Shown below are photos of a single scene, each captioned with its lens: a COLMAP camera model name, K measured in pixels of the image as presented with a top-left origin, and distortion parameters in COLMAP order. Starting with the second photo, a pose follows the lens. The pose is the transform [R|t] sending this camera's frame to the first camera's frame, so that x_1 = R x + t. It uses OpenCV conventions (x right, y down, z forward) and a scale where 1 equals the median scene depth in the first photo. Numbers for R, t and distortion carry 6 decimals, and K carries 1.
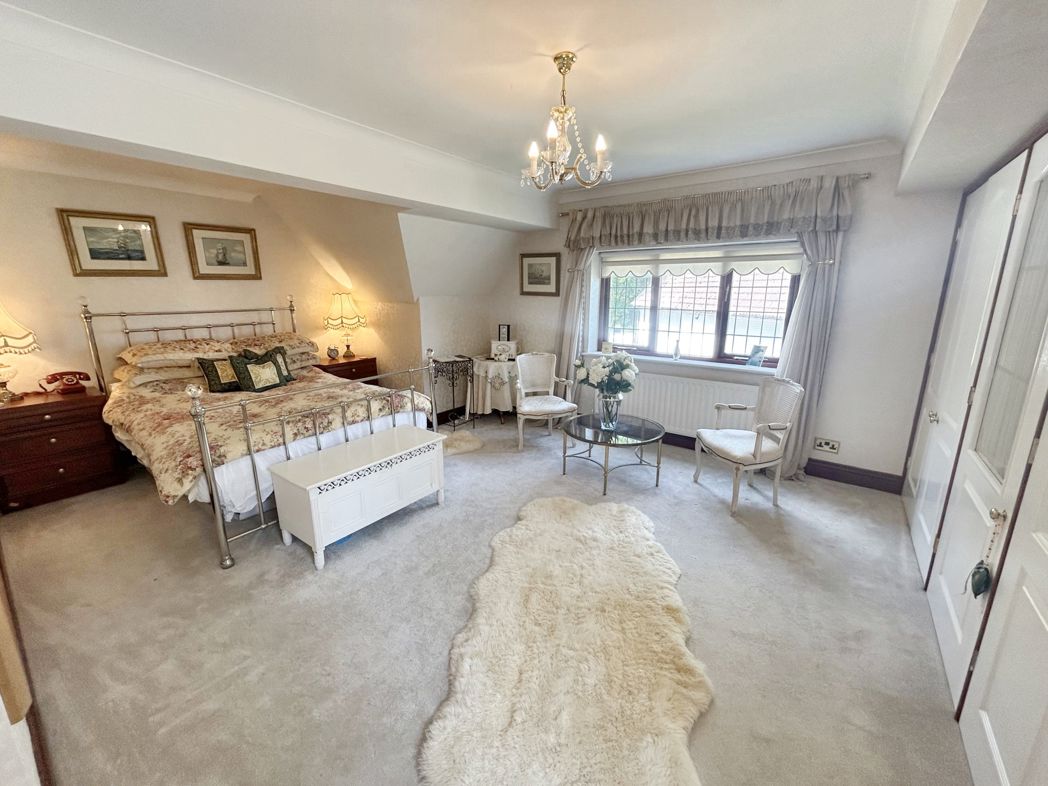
lens RADIAL K [[428.1, 0, 526.8], [0, 428.1, 391.2], [0, 0, 1]] dist [-0.002042, -0.000260]
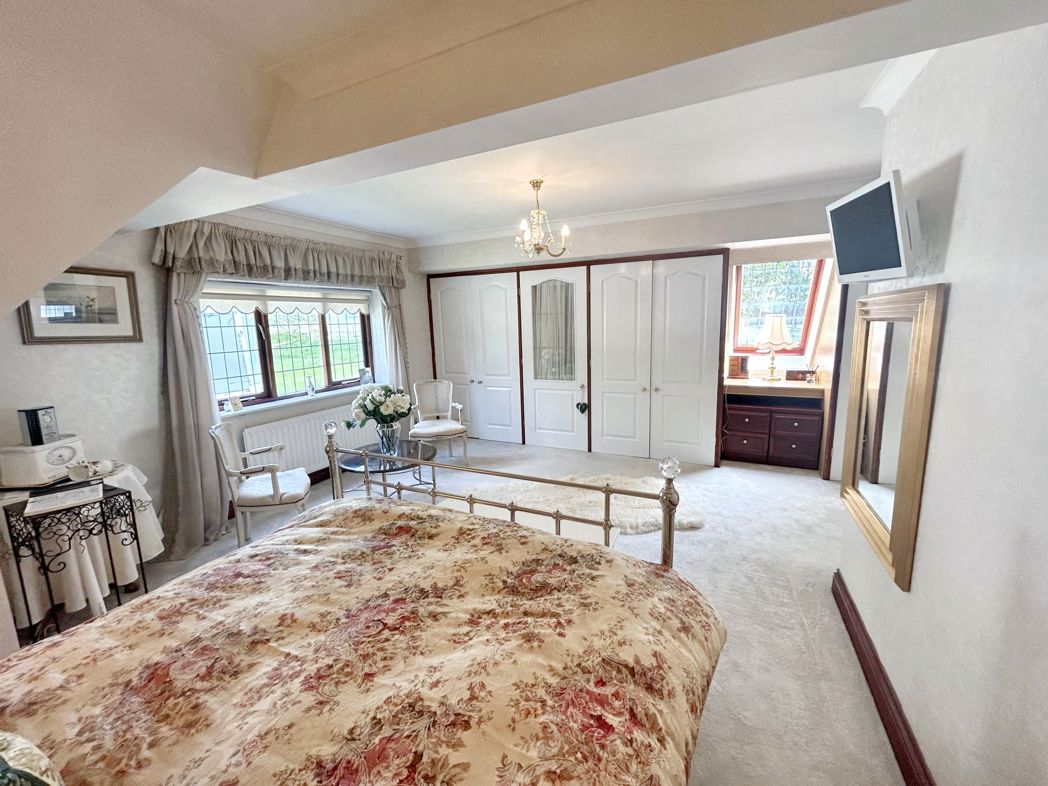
lens RADIAL K [[428.1, 0, 526.8], [0, 428.1, 391.2], [0, 0, 1]] dist [-0.002042, -0.000260]
pose [[-0.189560, -0.152256, 0.969992, -0.728944], [0.252571, 0.947099, 0.198020, -0.156364], [-0.948828, 0.282528, -0.141077, 0.667864]]
